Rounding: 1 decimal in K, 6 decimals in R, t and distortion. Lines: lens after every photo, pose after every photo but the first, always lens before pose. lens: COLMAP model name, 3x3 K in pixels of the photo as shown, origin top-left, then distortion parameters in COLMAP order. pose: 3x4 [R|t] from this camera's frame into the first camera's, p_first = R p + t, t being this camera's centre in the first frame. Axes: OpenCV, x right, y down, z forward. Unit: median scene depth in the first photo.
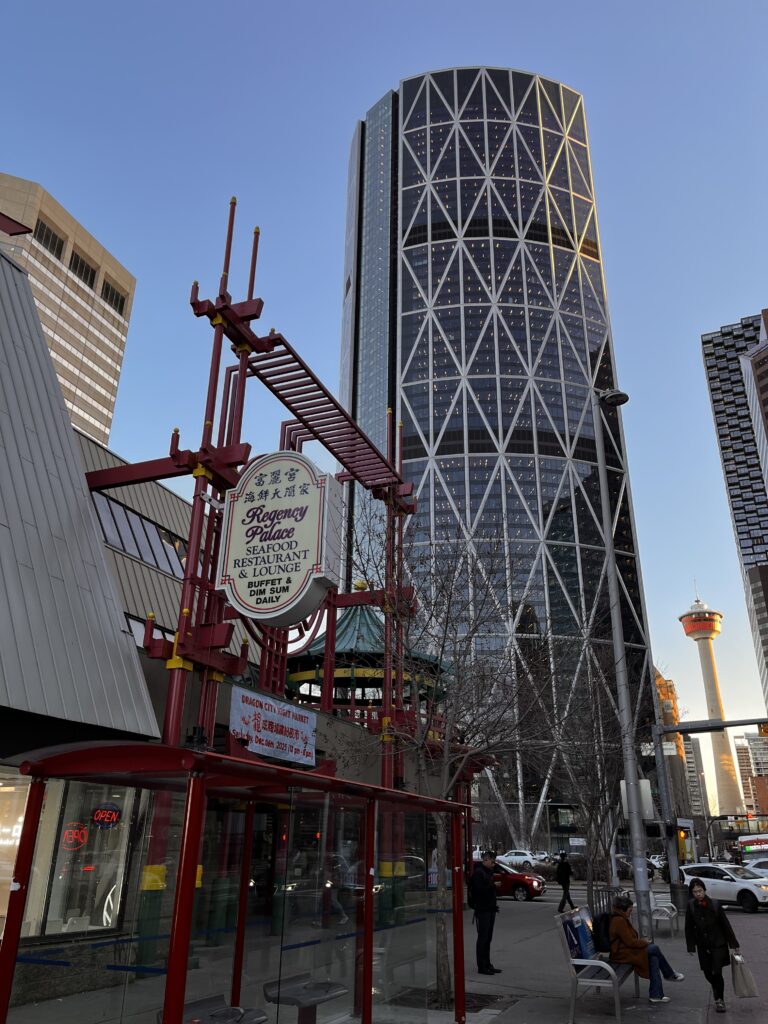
lens RADIAL K [[772.6, 0, 384.0], [0, 772.6, 512.0], [0, 0, 1]] dist [0.025040, 0.001695]
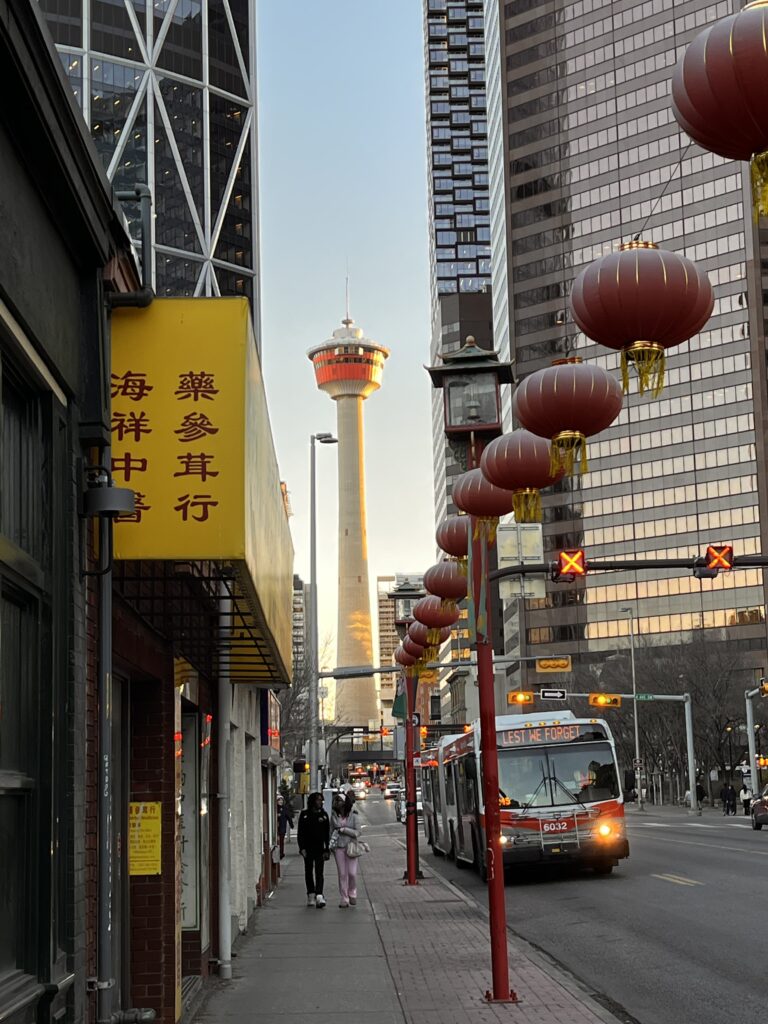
lens RADIAL K [[1748.3, 0, 384.0], [0, 1748.3, 512.0], [0, 0, 1]] dist [0.112021, -0.235788]
pose [[0.916553, 0.028666, 0.398884, -0.058970], [-0.126695, 0.966864, 0.221635, -0.053438], [-0.379313, -0.253677, 0.889814, -0.126555]]
